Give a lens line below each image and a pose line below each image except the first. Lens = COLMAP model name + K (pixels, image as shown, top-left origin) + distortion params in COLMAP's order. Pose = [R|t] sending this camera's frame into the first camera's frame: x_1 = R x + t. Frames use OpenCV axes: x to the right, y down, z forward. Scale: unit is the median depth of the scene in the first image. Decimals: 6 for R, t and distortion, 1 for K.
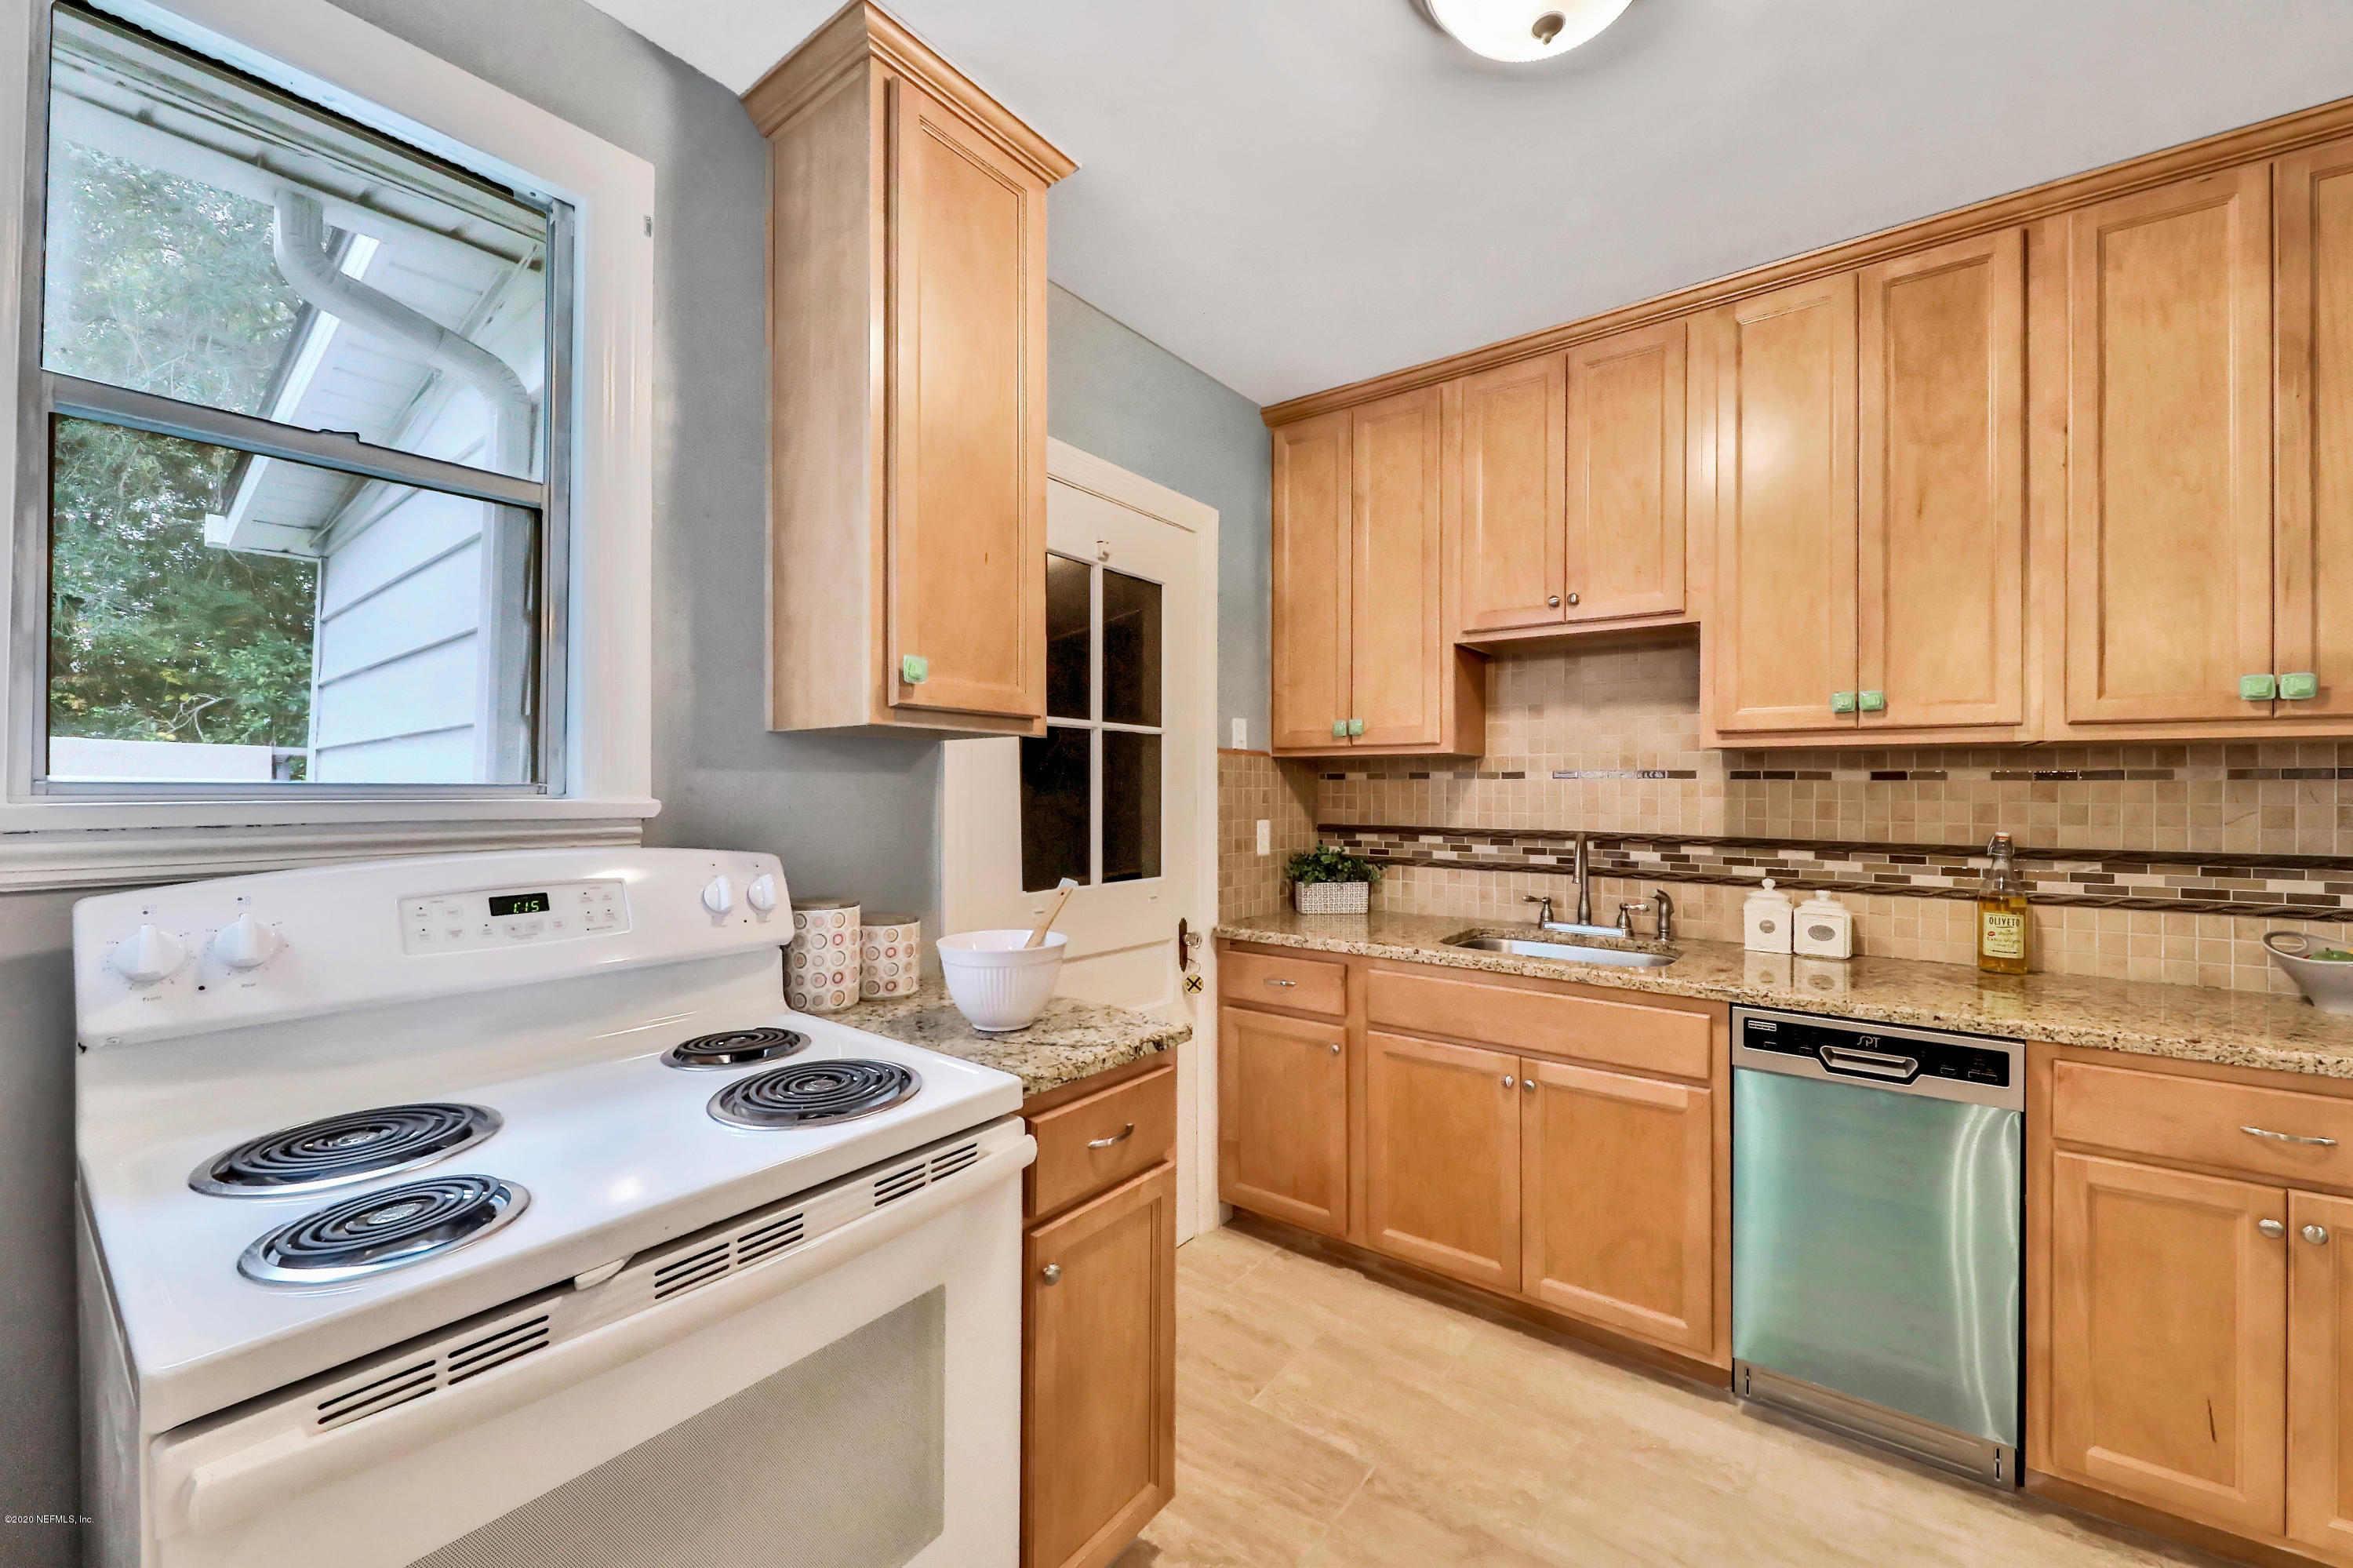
lens RADIAL K [[906.9, 0, 1172.0], [0, 906.9, 785.5], [0, 0, 1]] dist [-0.013483, -0.001032]
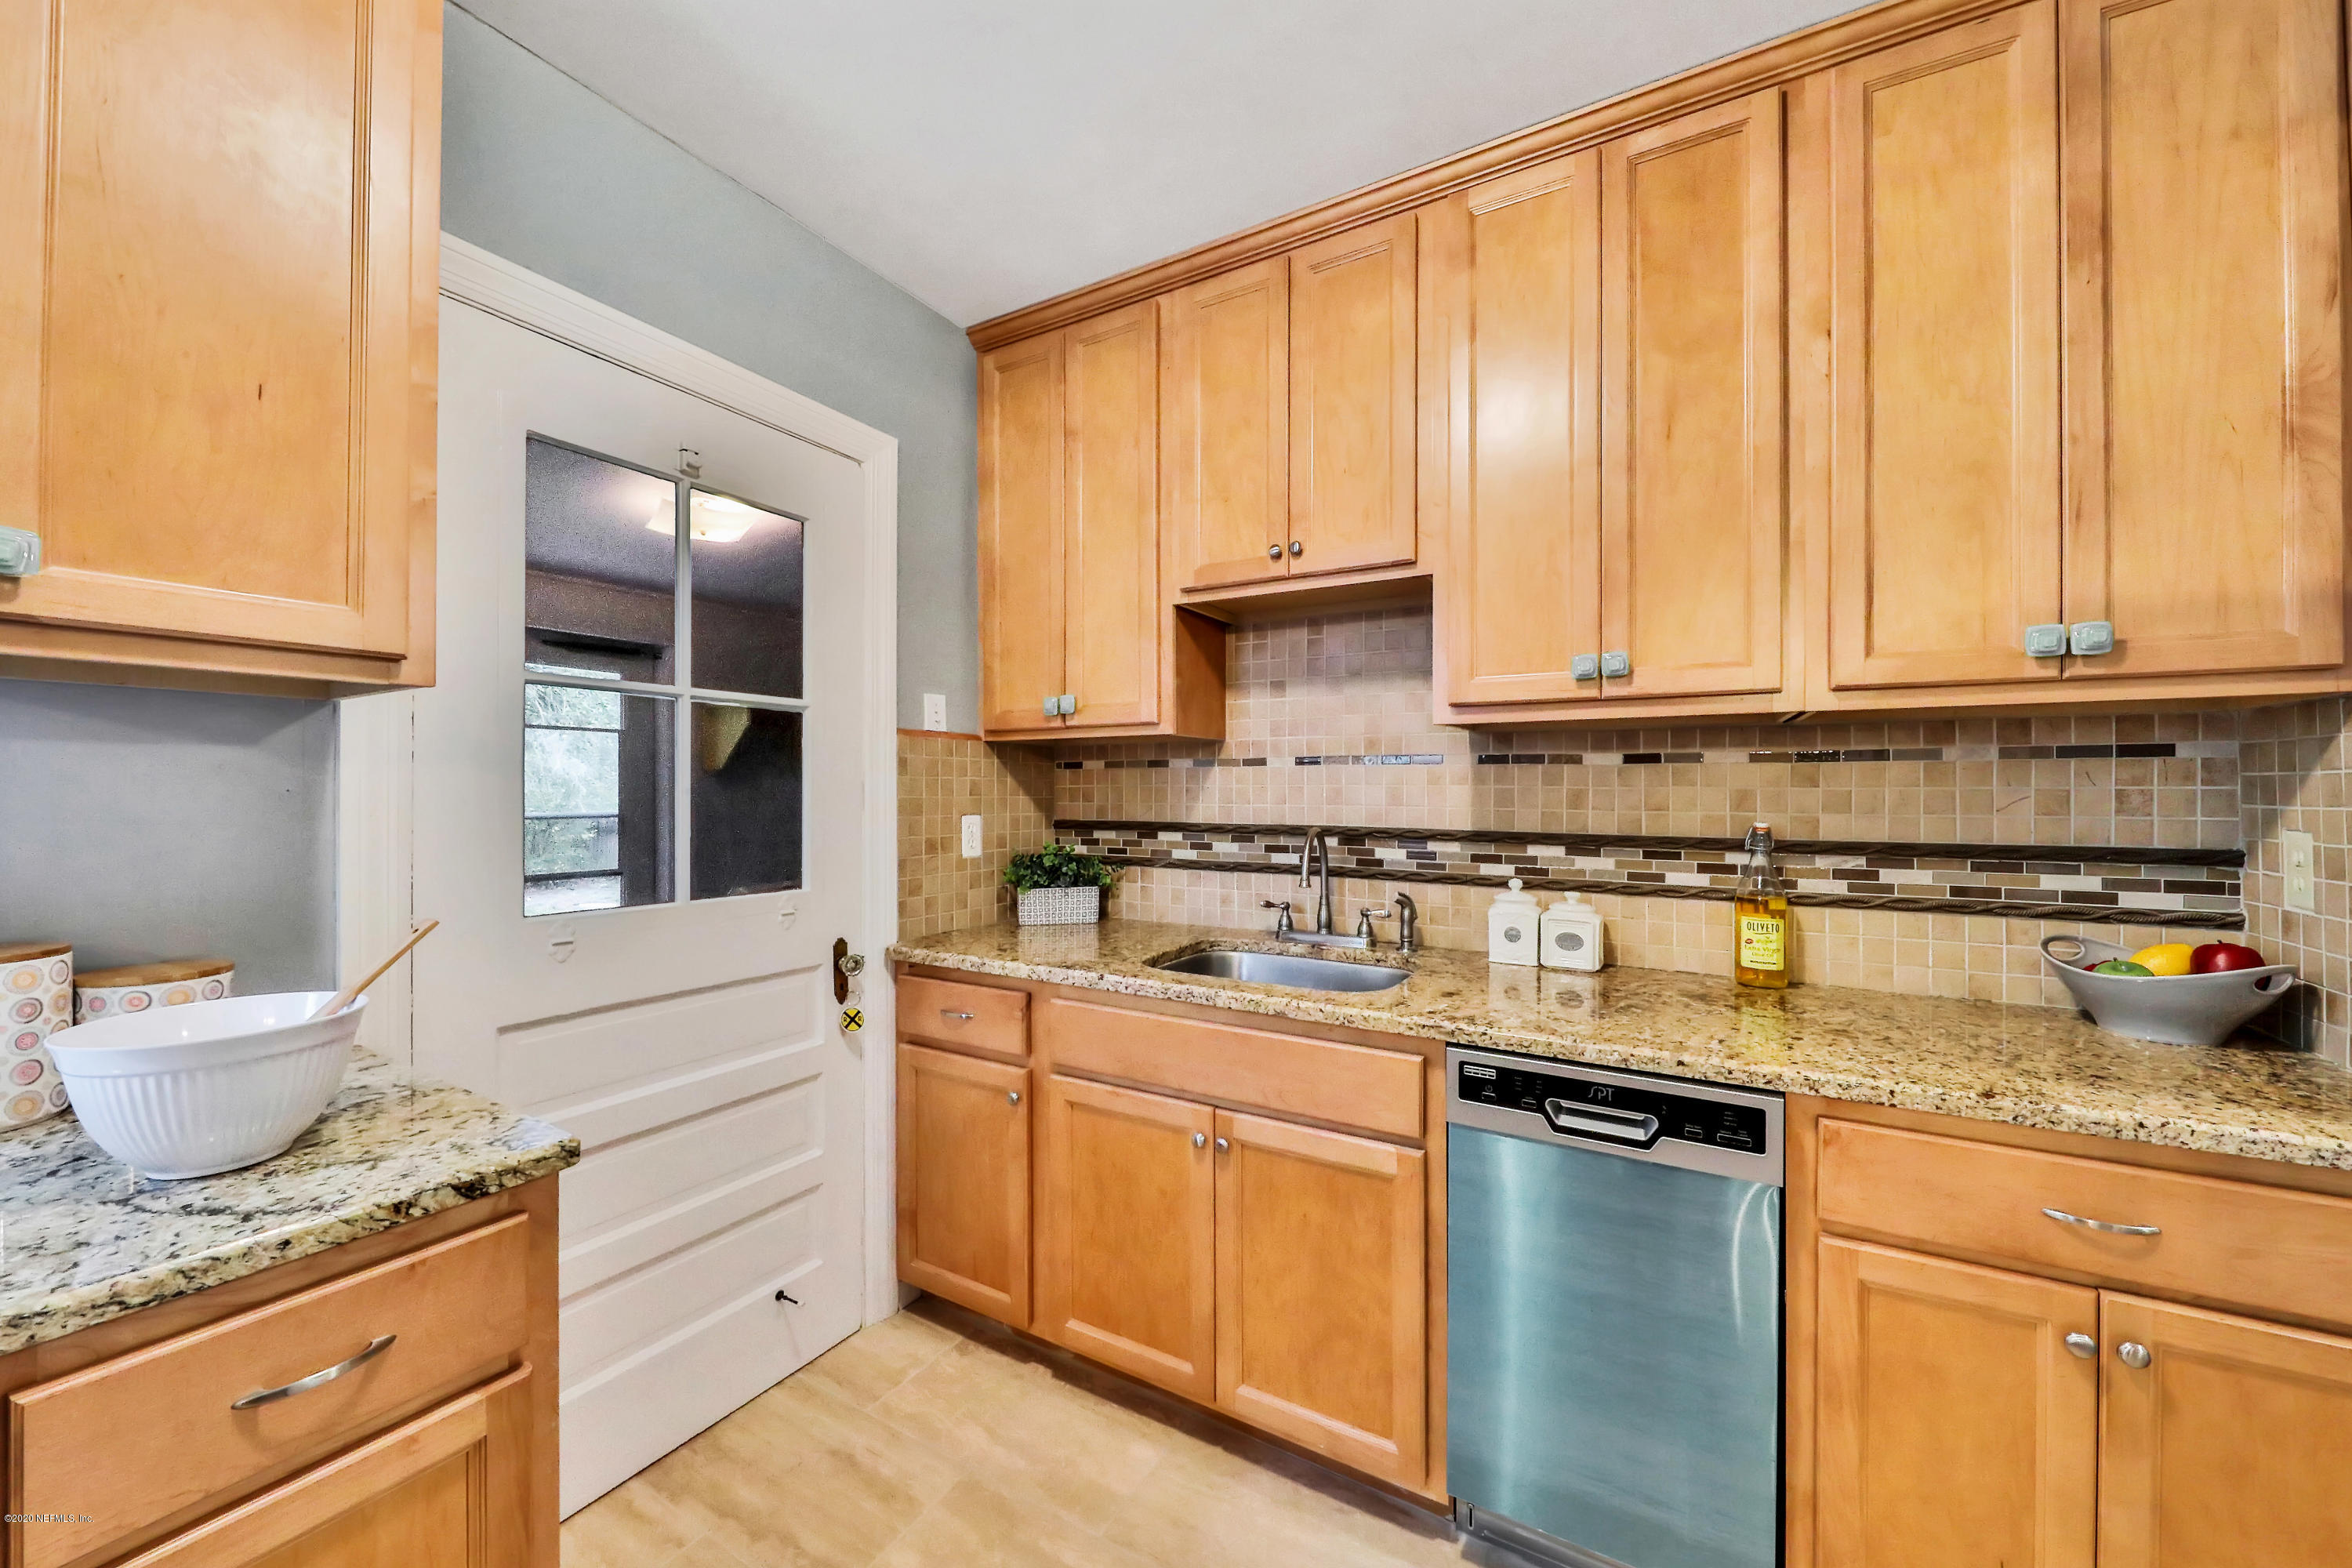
lens RADIAL K [[843.0, 0, 1178.7], [0, 843.0, 788.7], [0, 0, 1]] dist [-0.012861, -0.001042]
pose [[0.991215, -0.004025, 0.132198, 0.250005], [0.003510, 0.999985, 0.004125, 0.013643], [-0.132213, -0.003625, 0.991215, 0.259548]]
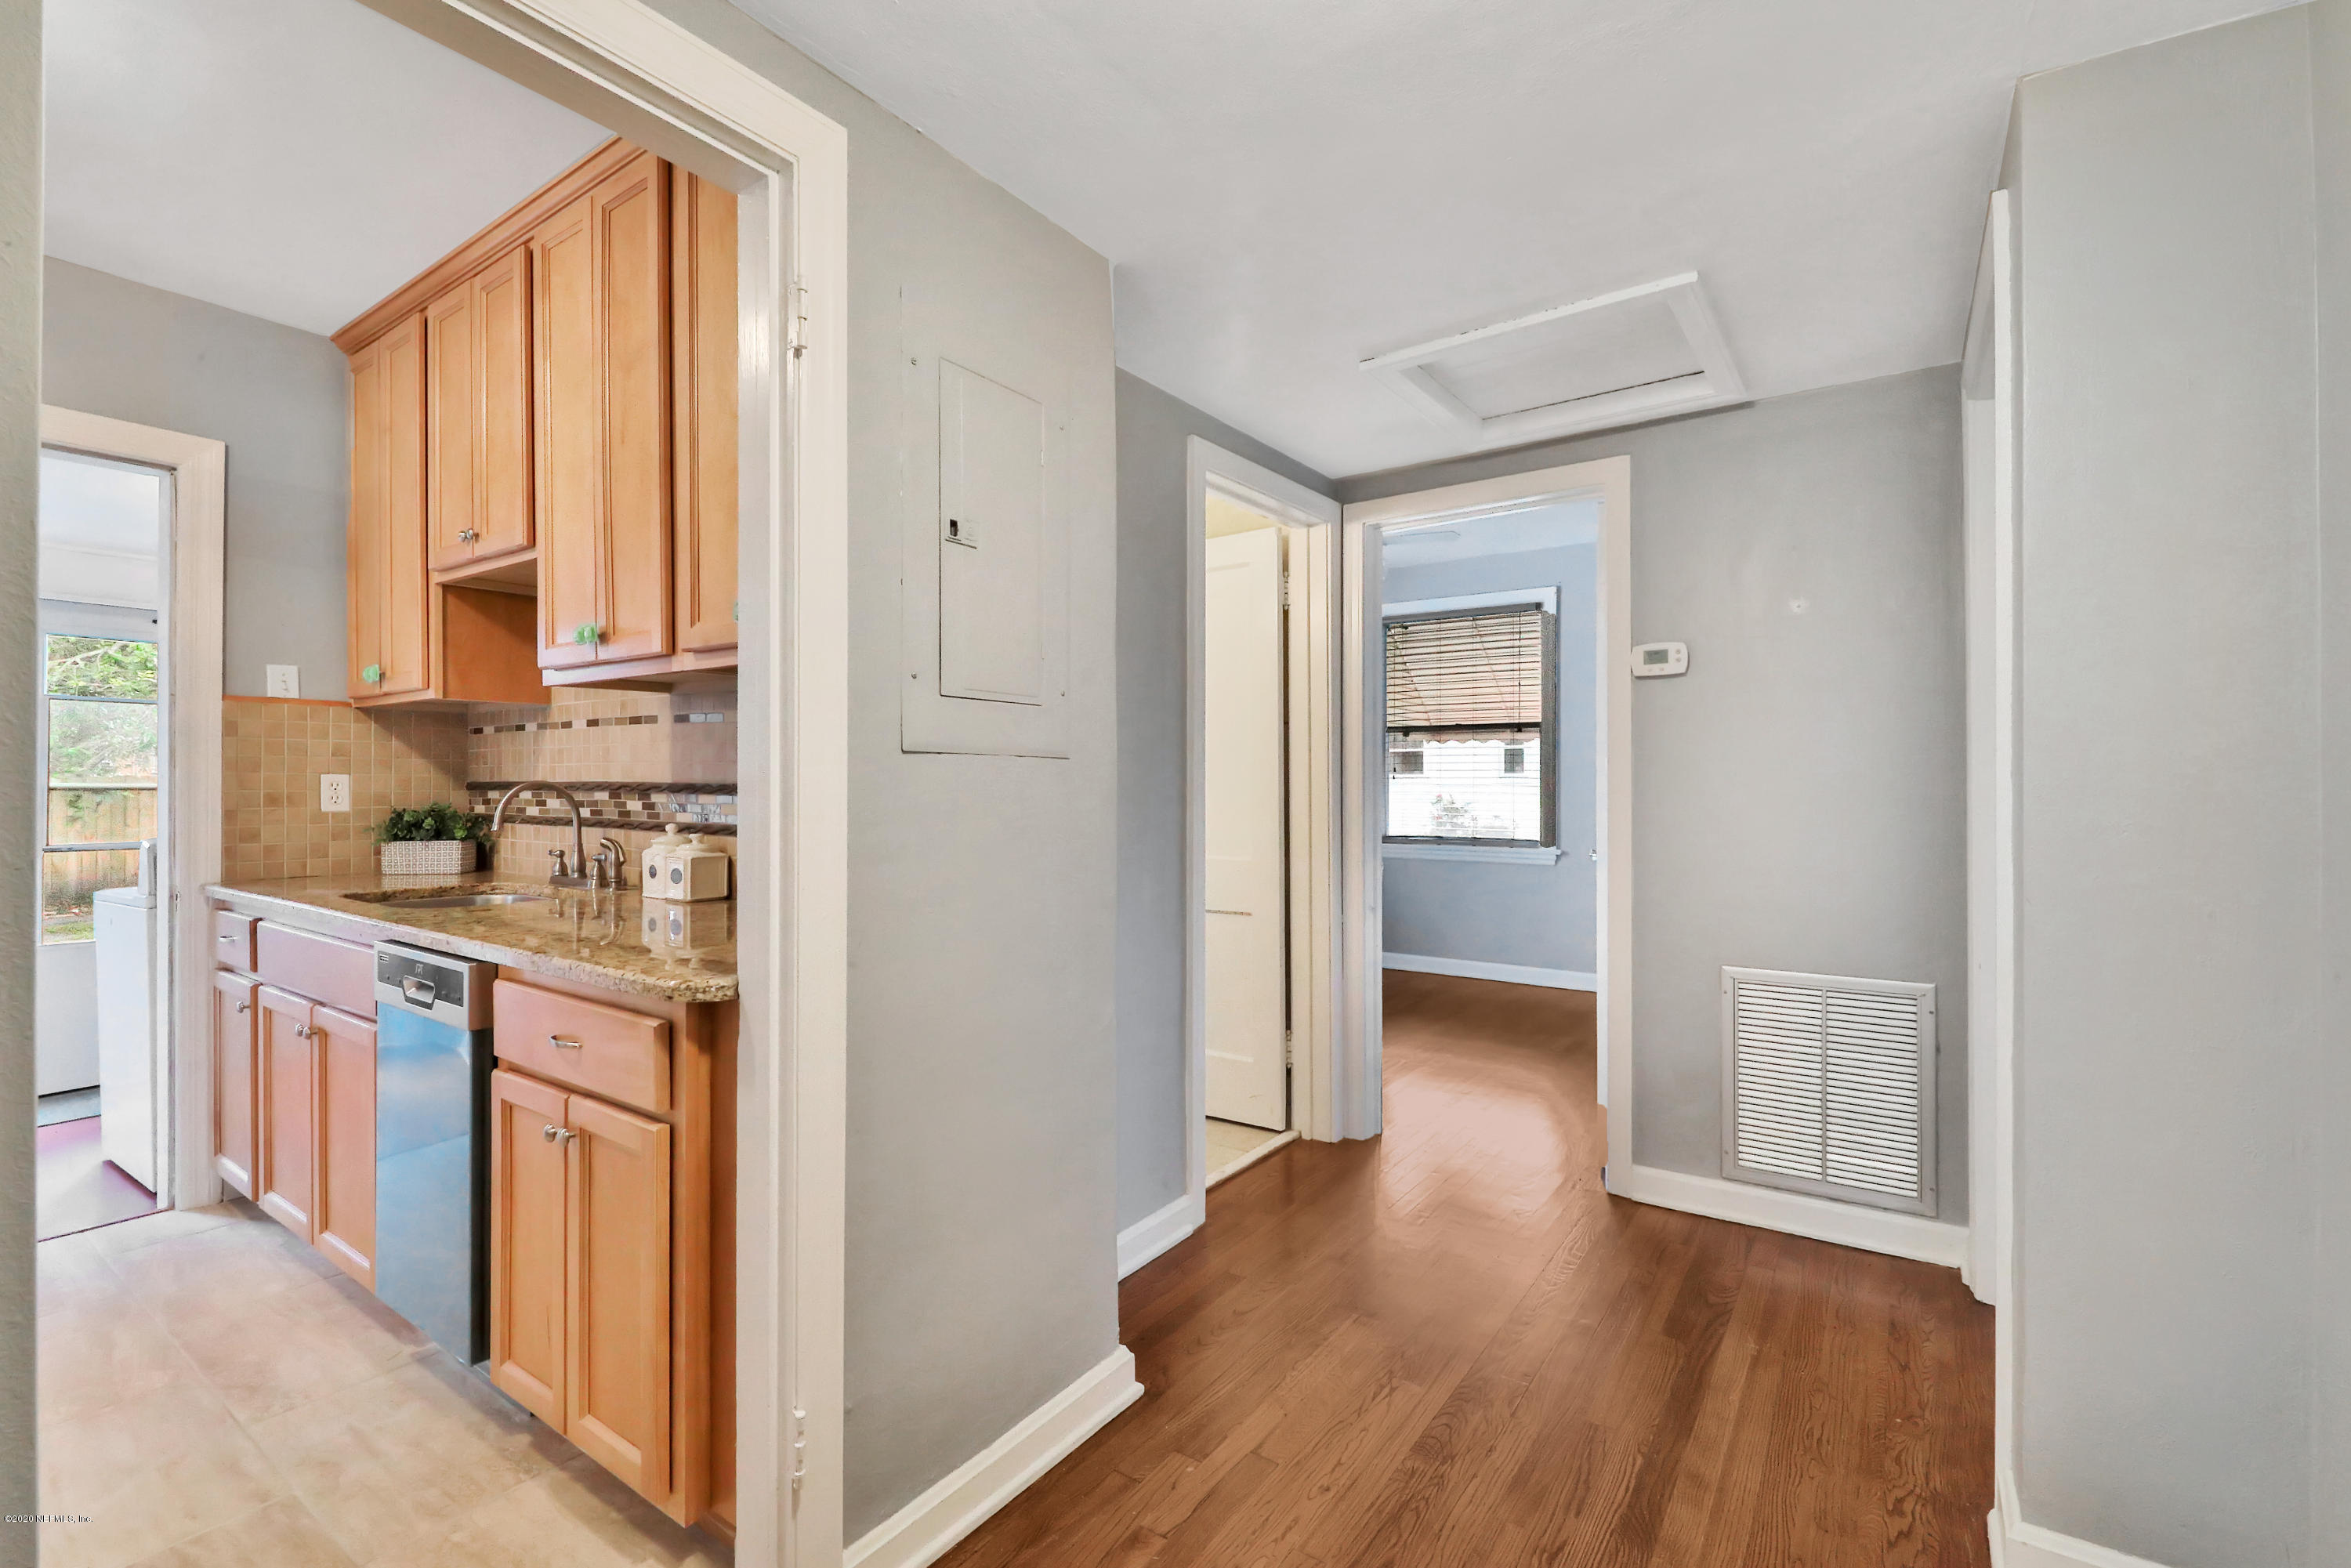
lens RADIAL K [[1034.9, 0, 1181.6], [0, 1034.9, 787.3], [0, 0, 1]] dist [-0.000126, -0.000122]
pose [[0.999037, -0.004707, 0.043612, 1.232954], [0.004280, 0.999942, 0.009877, 0.058971], [-0.043656, -0.009681, 0.999000, -0.145149]]
